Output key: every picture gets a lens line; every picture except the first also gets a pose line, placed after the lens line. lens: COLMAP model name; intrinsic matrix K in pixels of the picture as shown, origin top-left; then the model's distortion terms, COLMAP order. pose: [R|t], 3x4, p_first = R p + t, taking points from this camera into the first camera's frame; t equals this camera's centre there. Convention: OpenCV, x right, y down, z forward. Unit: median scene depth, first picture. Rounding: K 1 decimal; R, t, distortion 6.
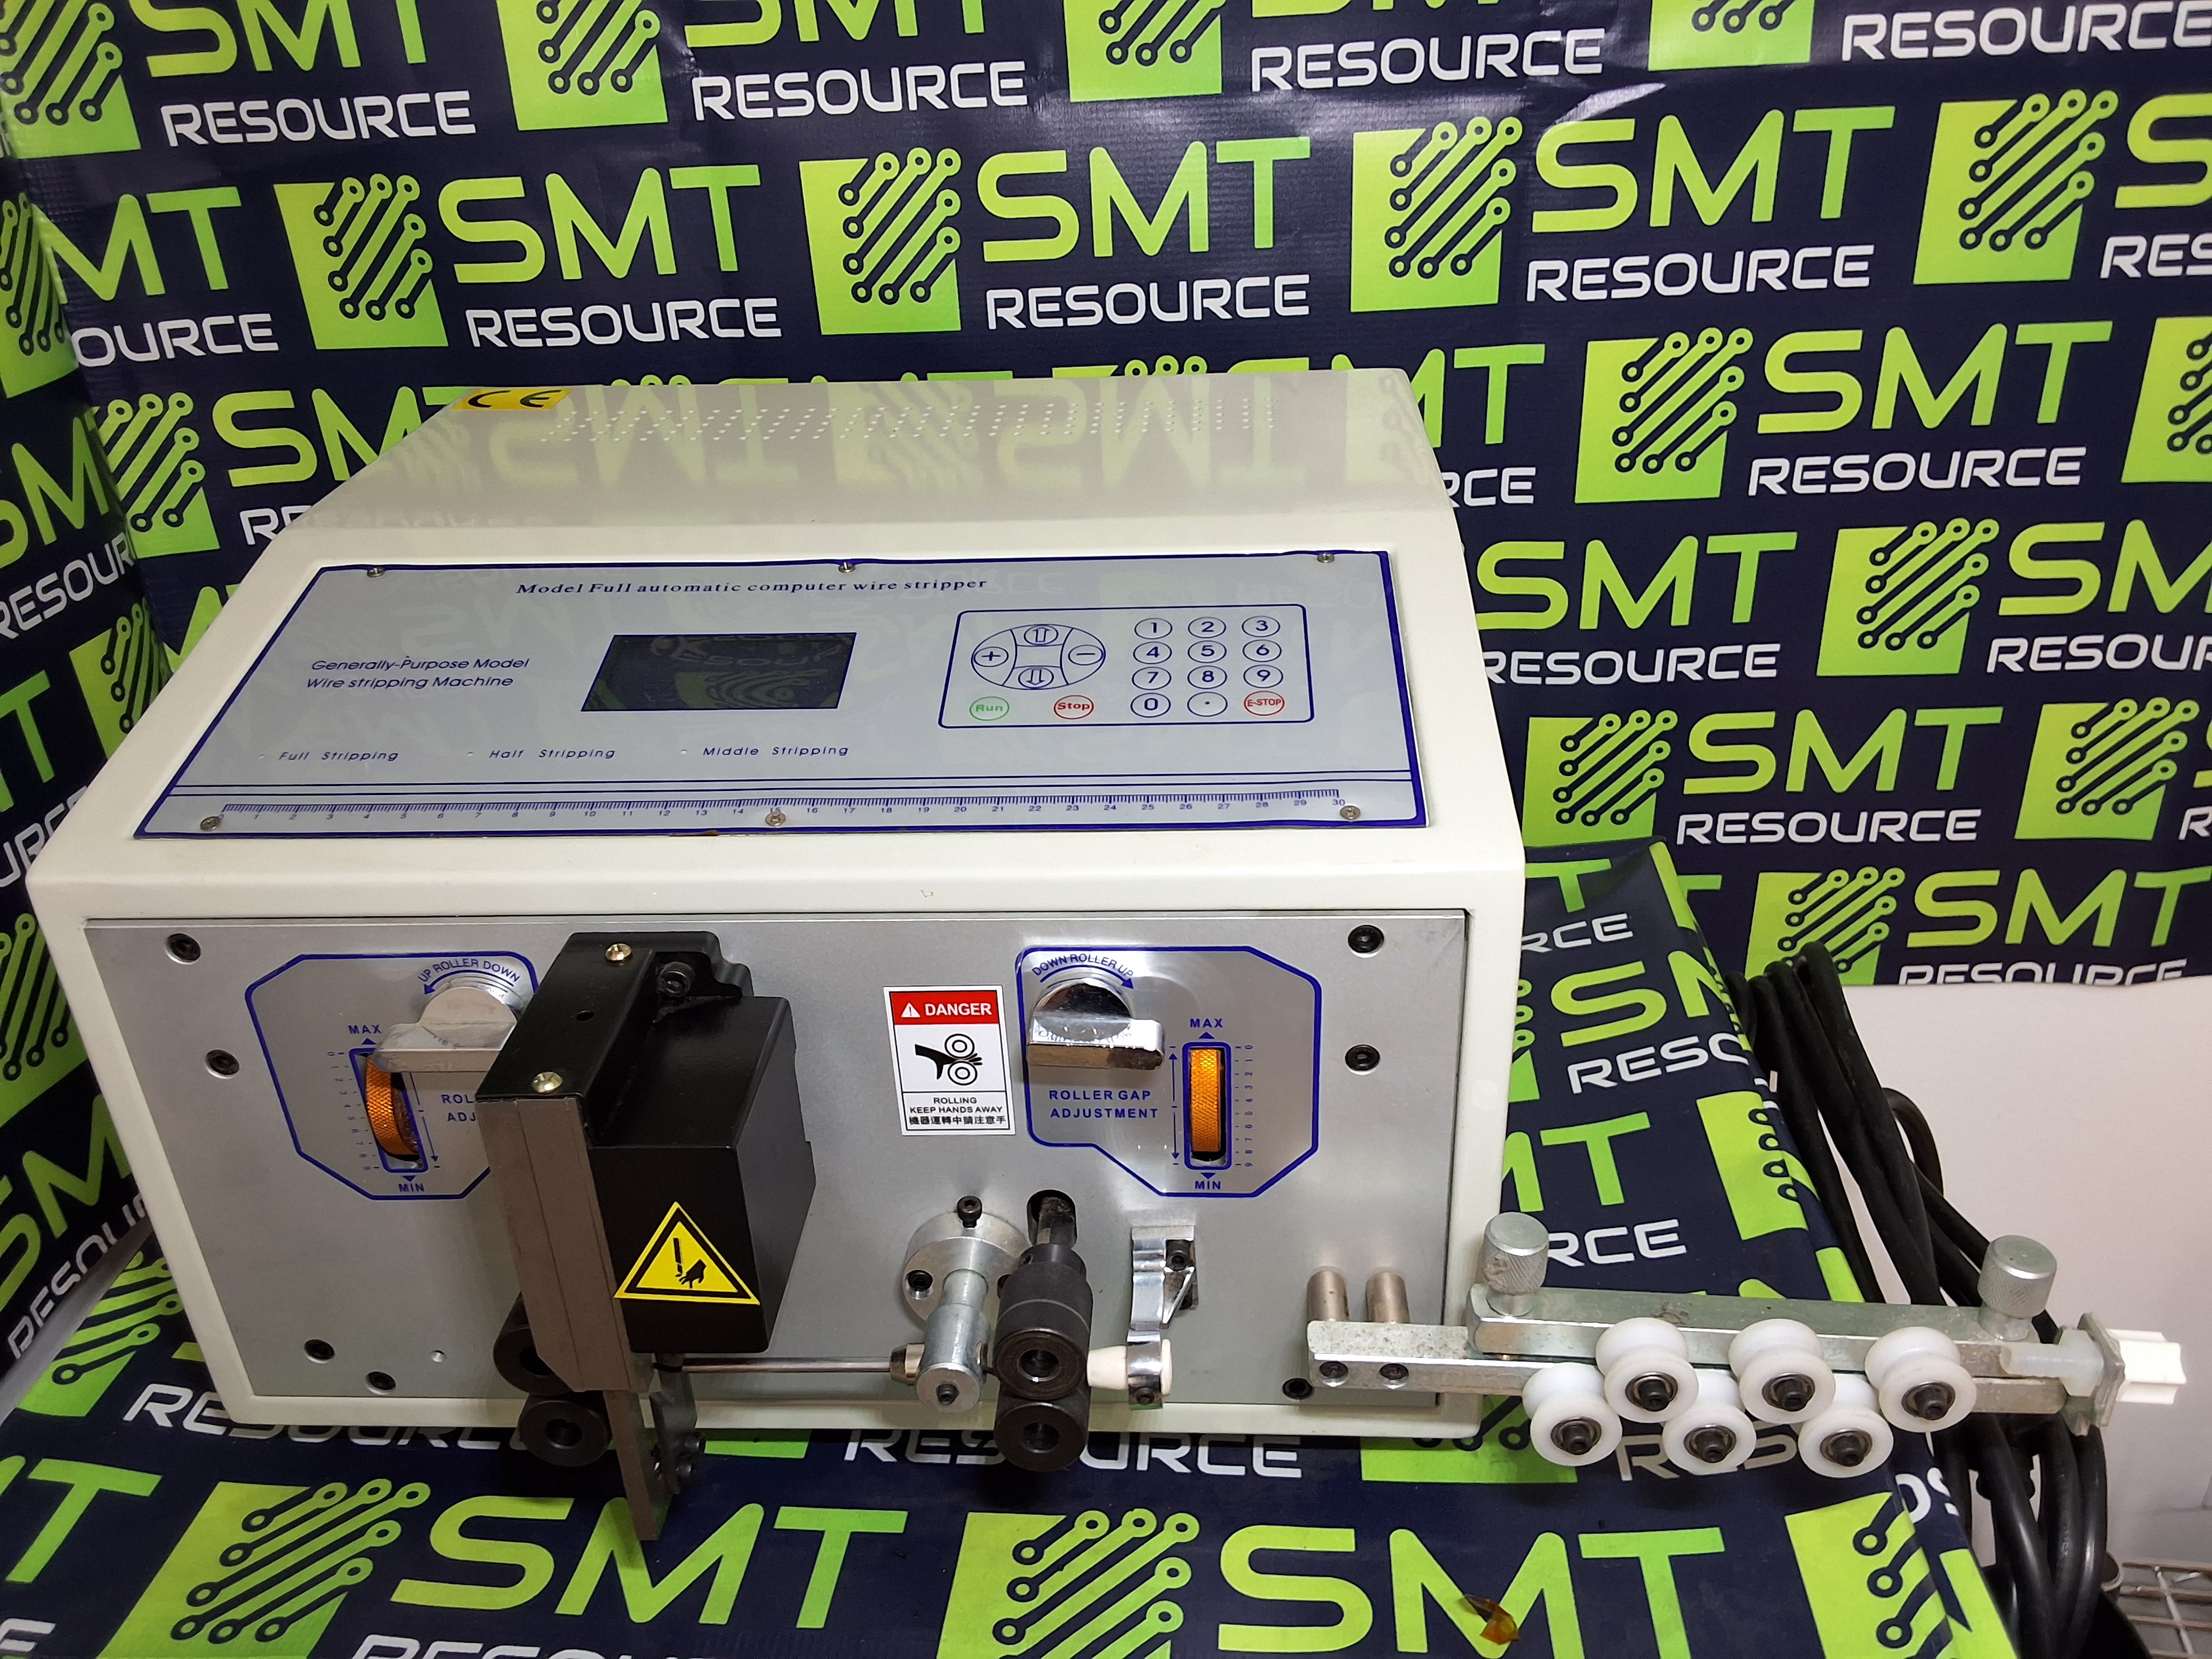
lens RADIAL K [[1816.3, 0, 1096.6], [0, 1816.3, 830.8], [0, 0, 1]] dist [0.119908, -0.201038]
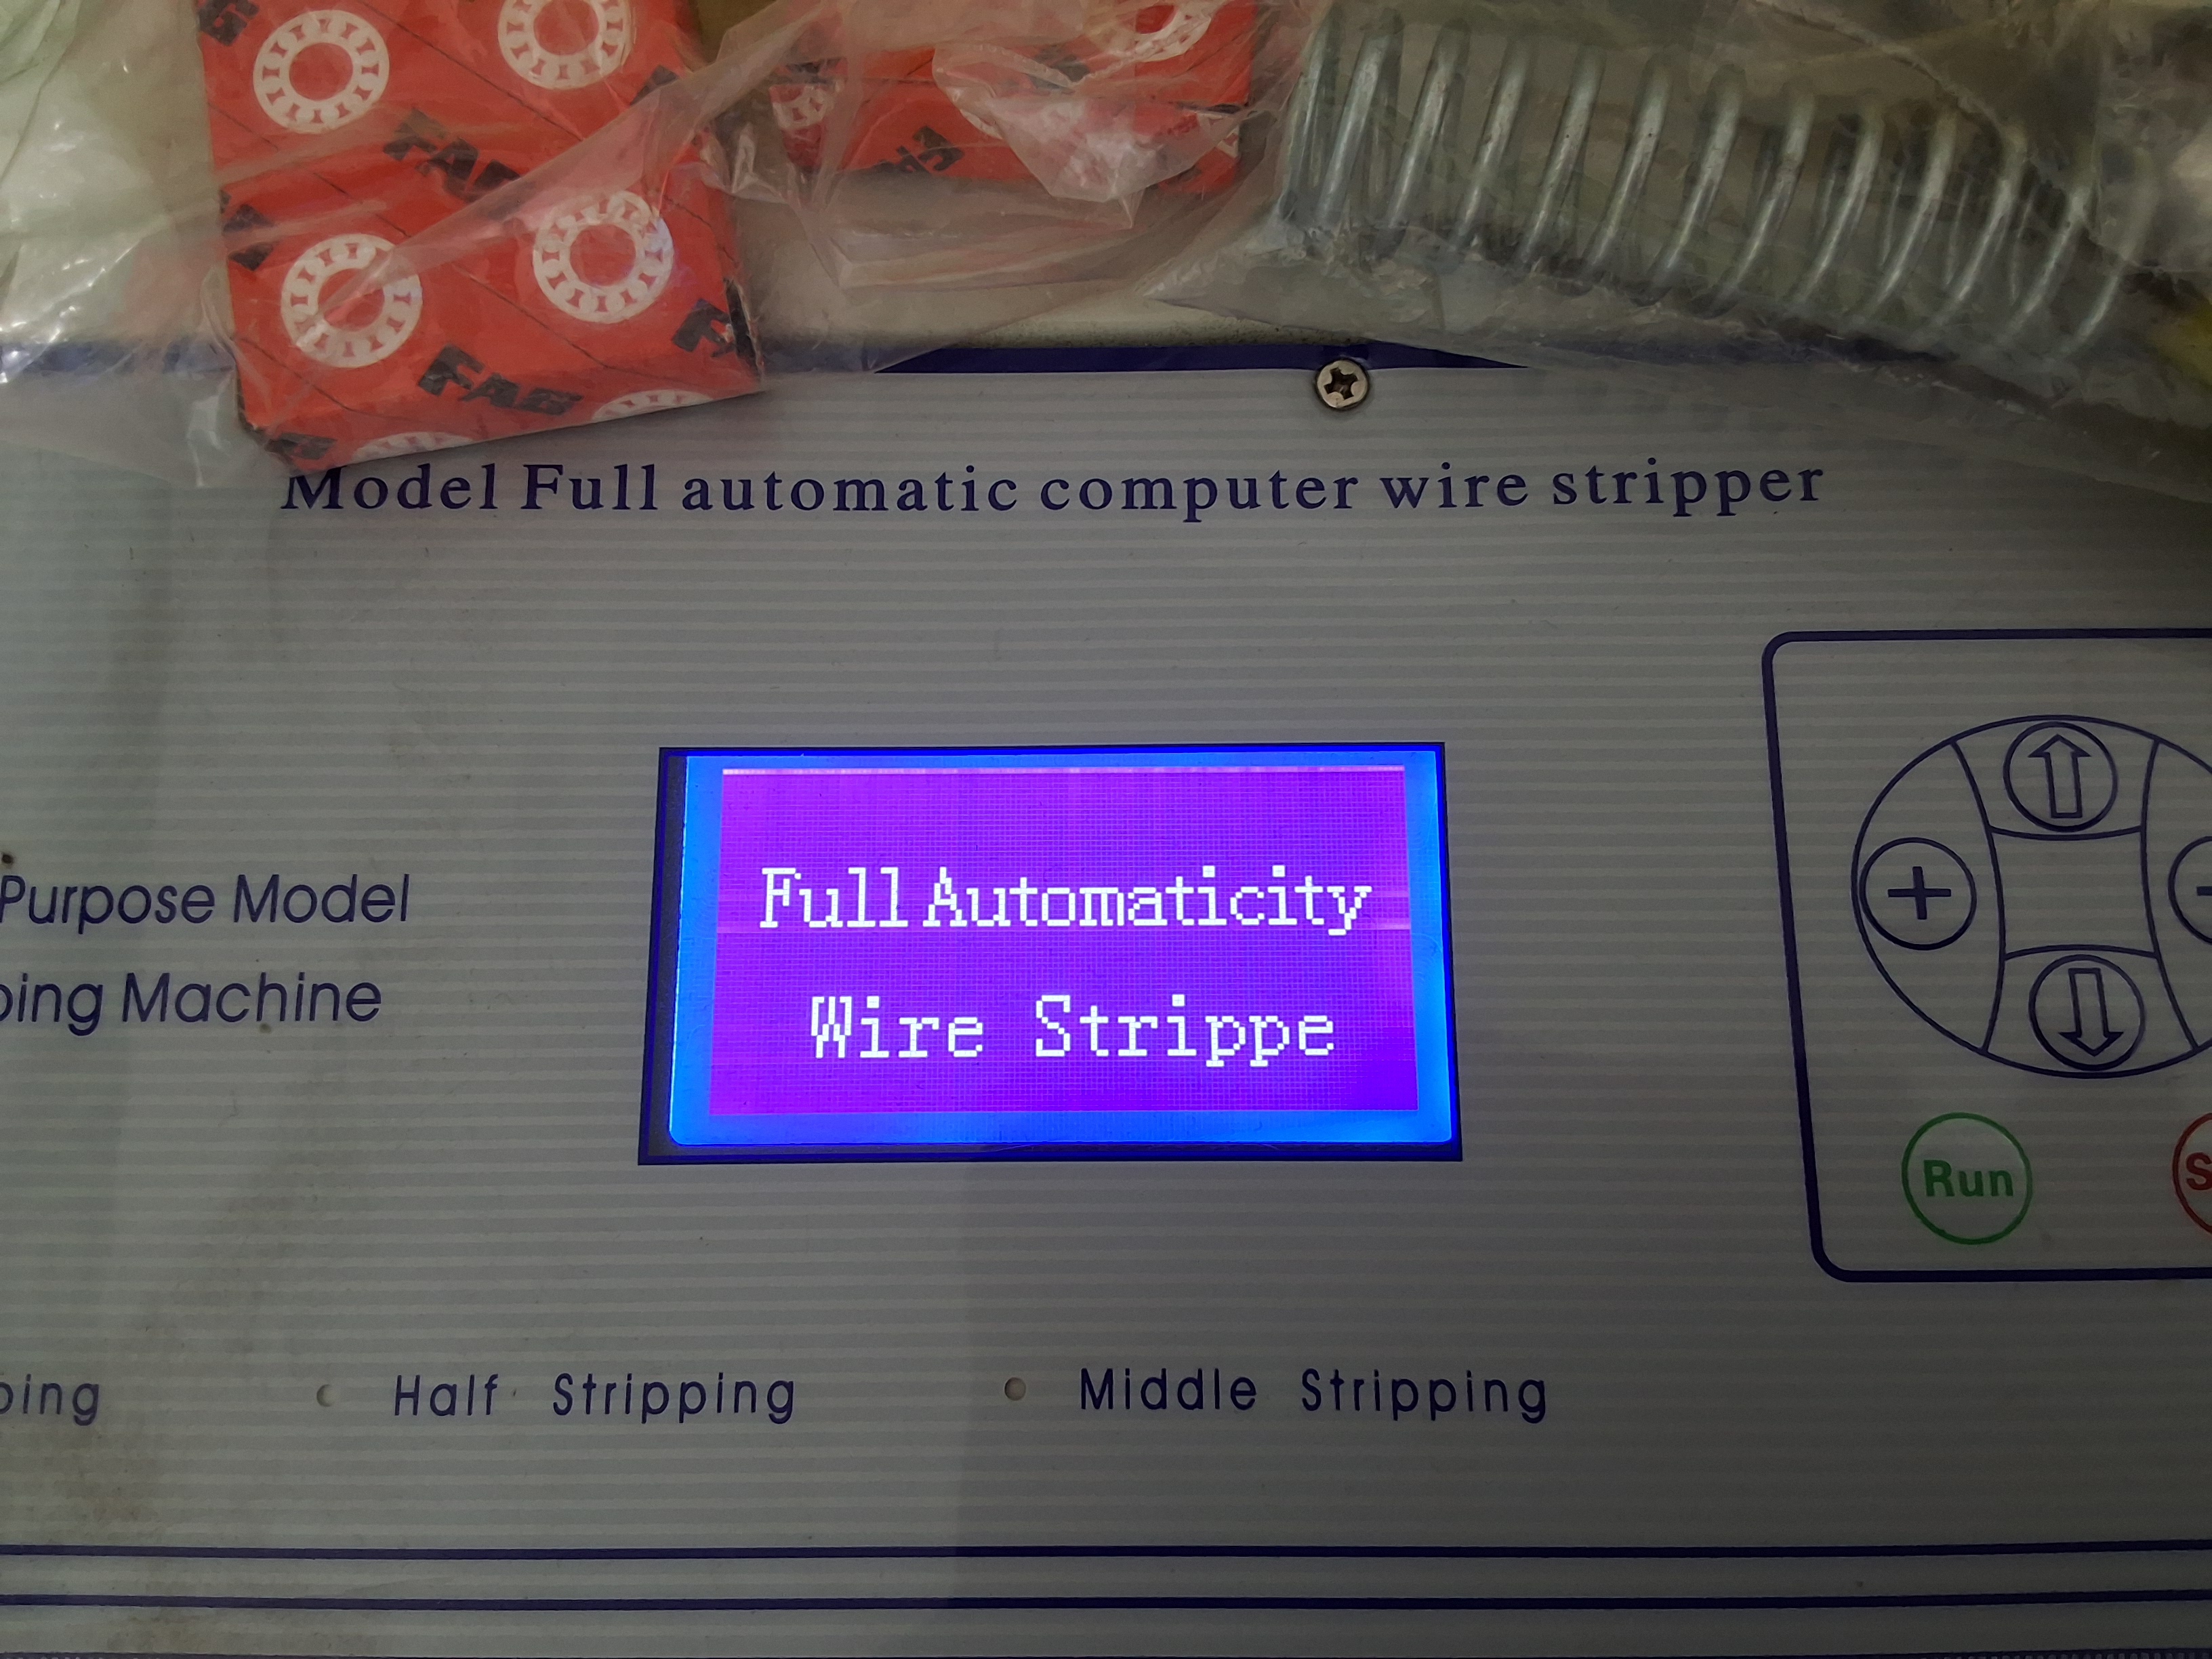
lens RADIAL K [[1816.3, 0, 1084.1], [0, 1816.3, 813.1], [0, 0, 1]] dist [0.119908, -0.201038]
pose [[0.998063, -0.040293, 0.047393, -0.147533], [0.002591, 0.788131, 0.615502, -0.207028], [-0.062153, -0.614187, 0.786709, 0.531813]]
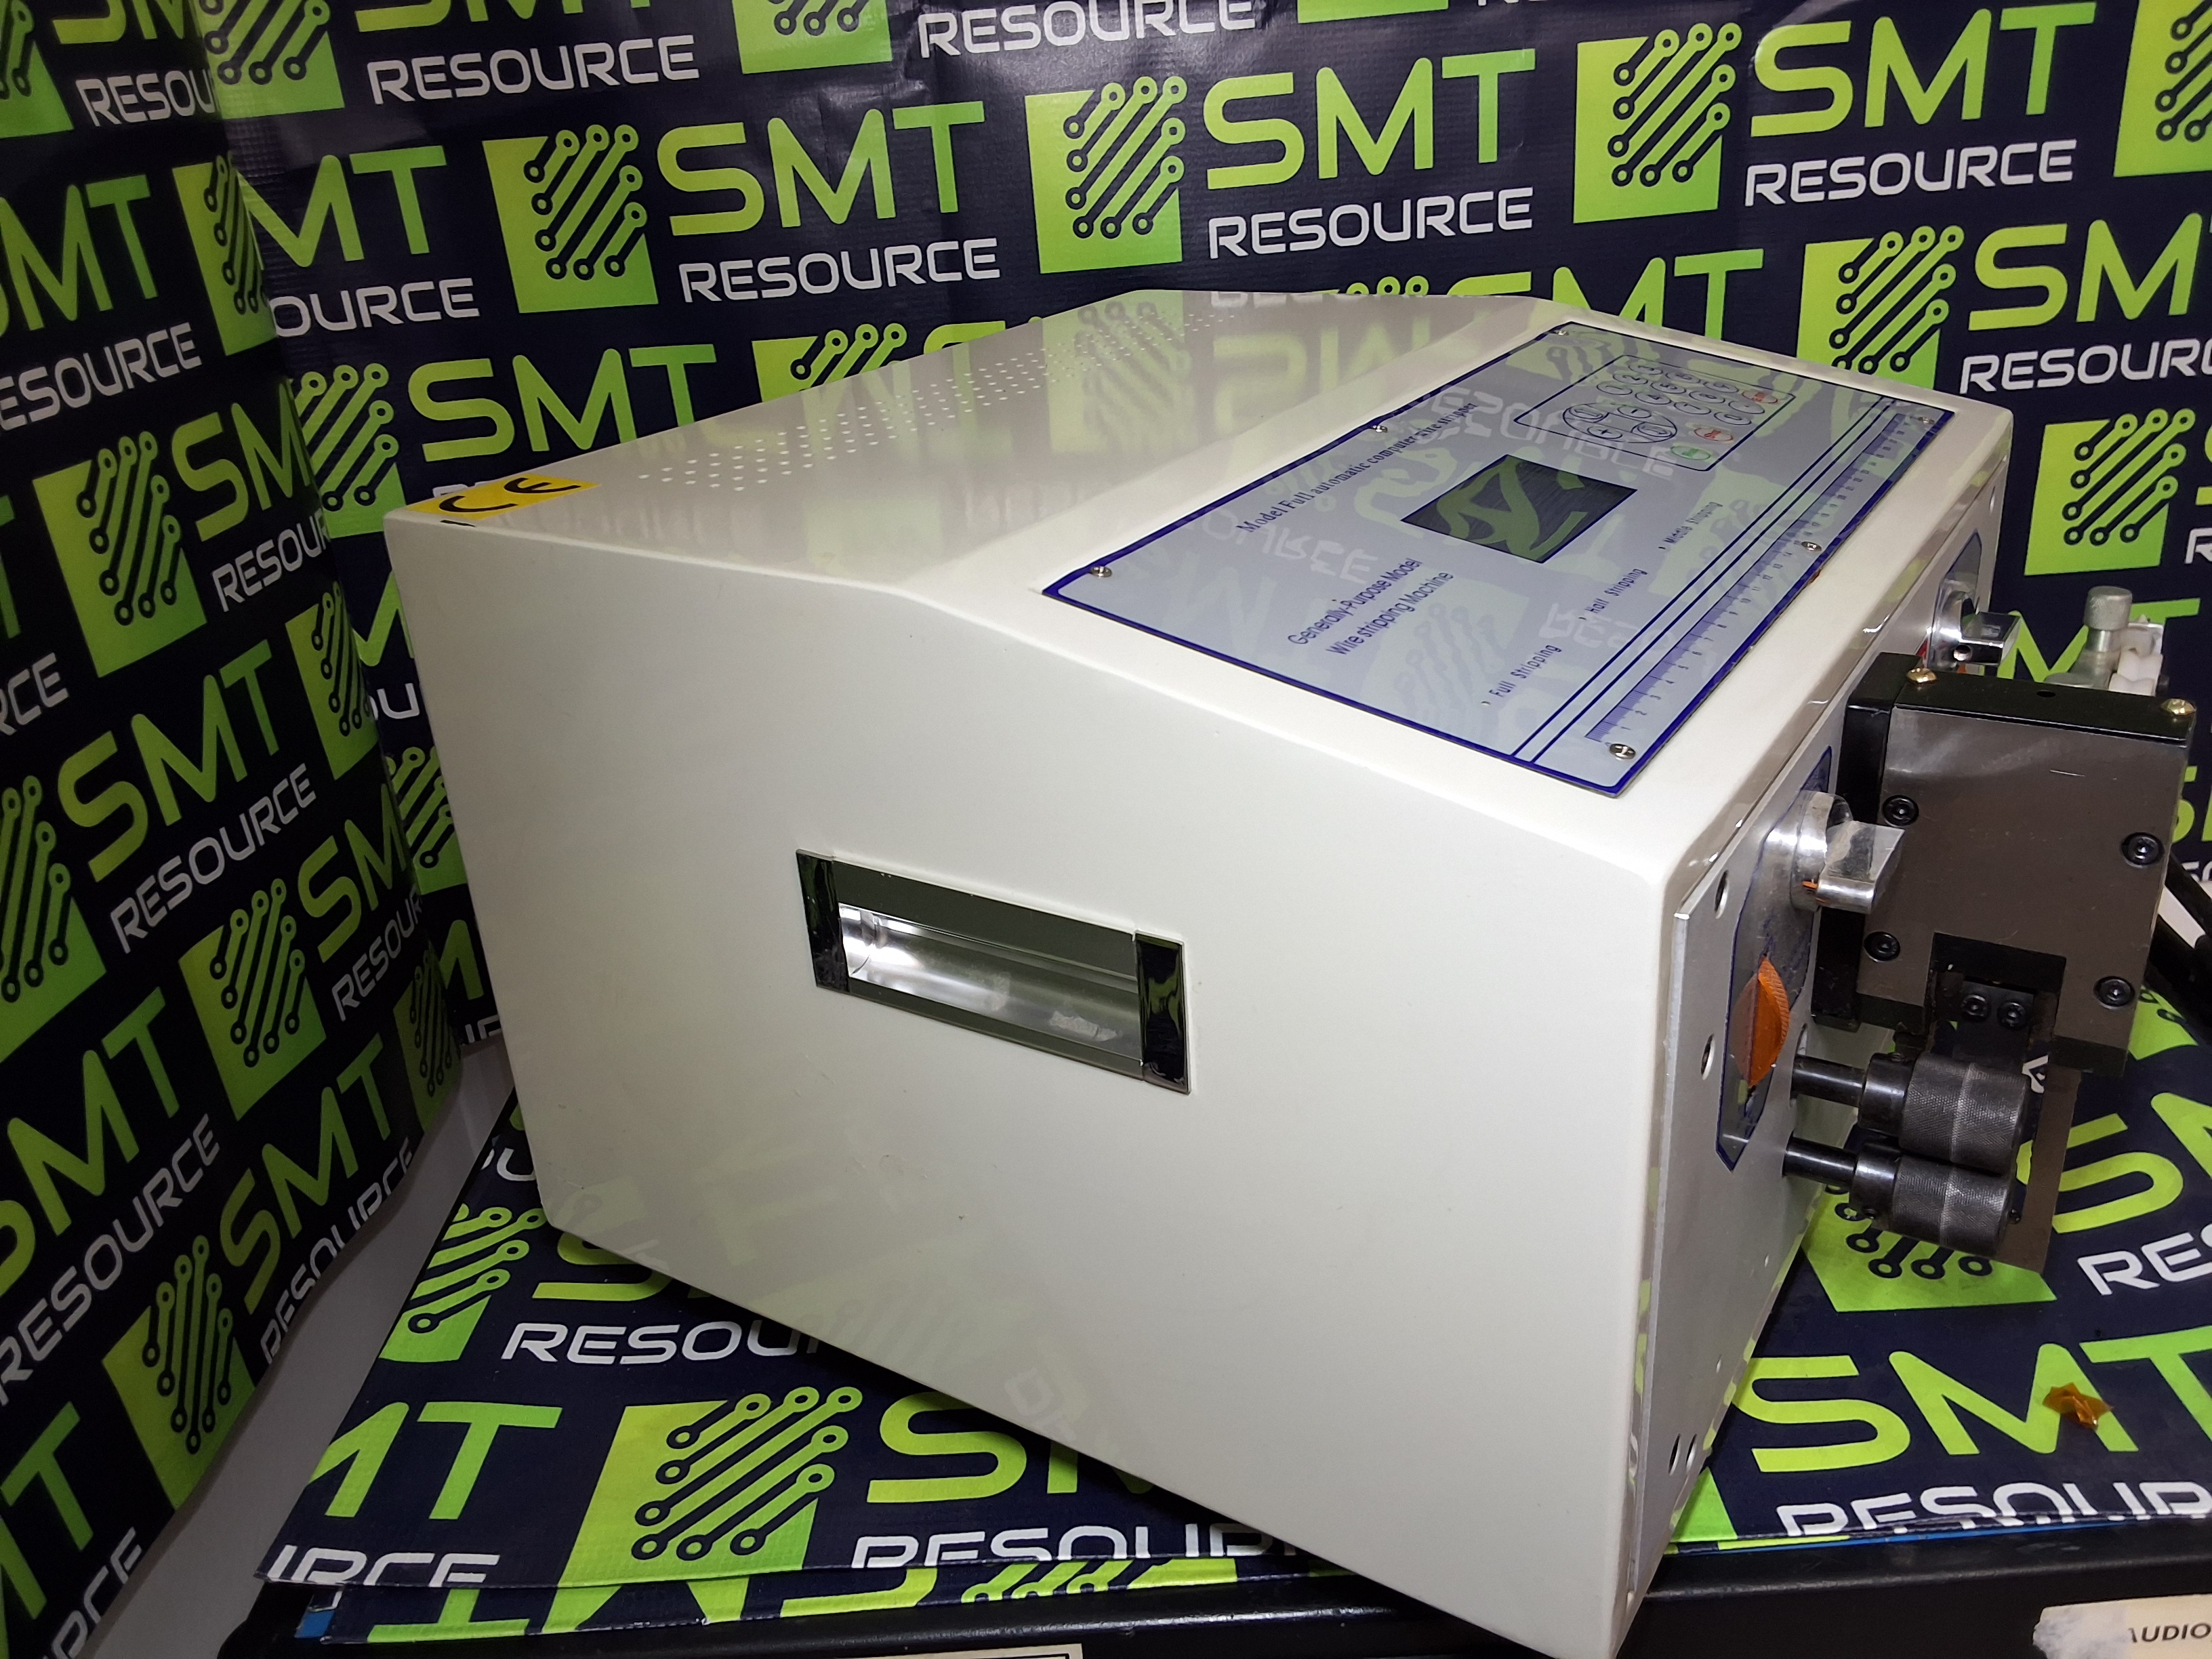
lens RADIAL K [[1816.3, 0, 1085.6], [0, 1816.3, 837.8], [0, 0, 1]] dist [0.119908, -0.201038]
pose [[0.996846, -0.054979, 0.057228, -0.212851], [0.058473, 0.996407, -0.061275, 0.103056], [-0.053654, 0.064428, 0.996479, 0.029969]]
